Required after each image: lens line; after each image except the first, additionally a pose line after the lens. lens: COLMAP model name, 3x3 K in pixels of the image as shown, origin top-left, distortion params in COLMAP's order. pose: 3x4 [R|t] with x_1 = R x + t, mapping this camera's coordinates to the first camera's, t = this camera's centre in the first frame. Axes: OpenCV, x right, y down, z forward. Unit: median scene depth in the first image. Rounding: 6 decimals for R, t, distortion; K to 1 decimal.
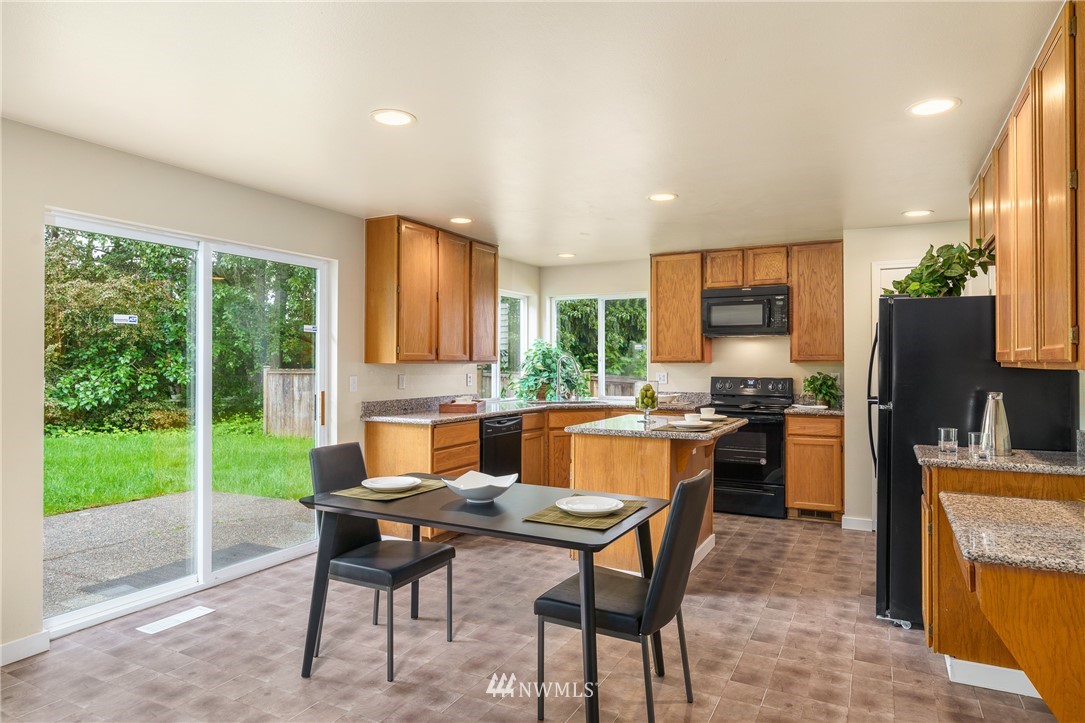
lens RADIAL K [[640.7, 0, 542.5], [0, 640.7, 361.5], [0, 0, 1]] dist [-0.003688, 0.000026]
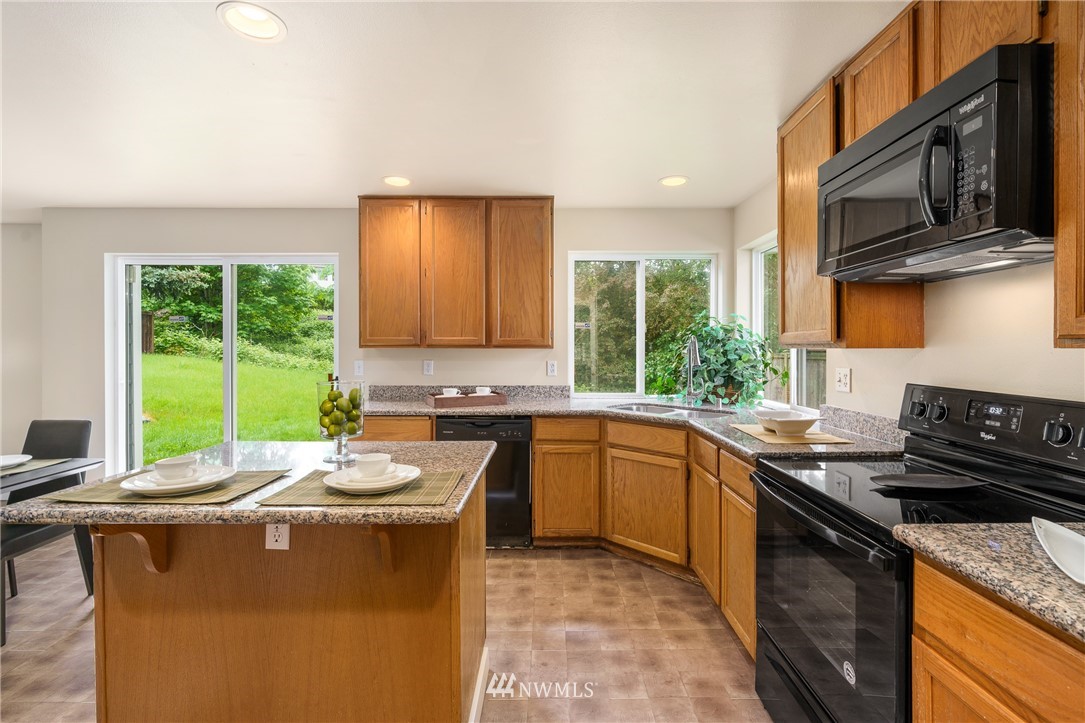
lens RADIAL K [[482.2, 0, 542.5], [0, 482.2, 361.5], [0, 0, 1]] dist [-0.003872, -0.001459]
pose [[0.475845, 0.025366, -0.879163, 0.447265], [0.000642, 0.999574, 0.029187, 0.001016], [0.879529, -0.014453, 0.475626, 0.718933]]
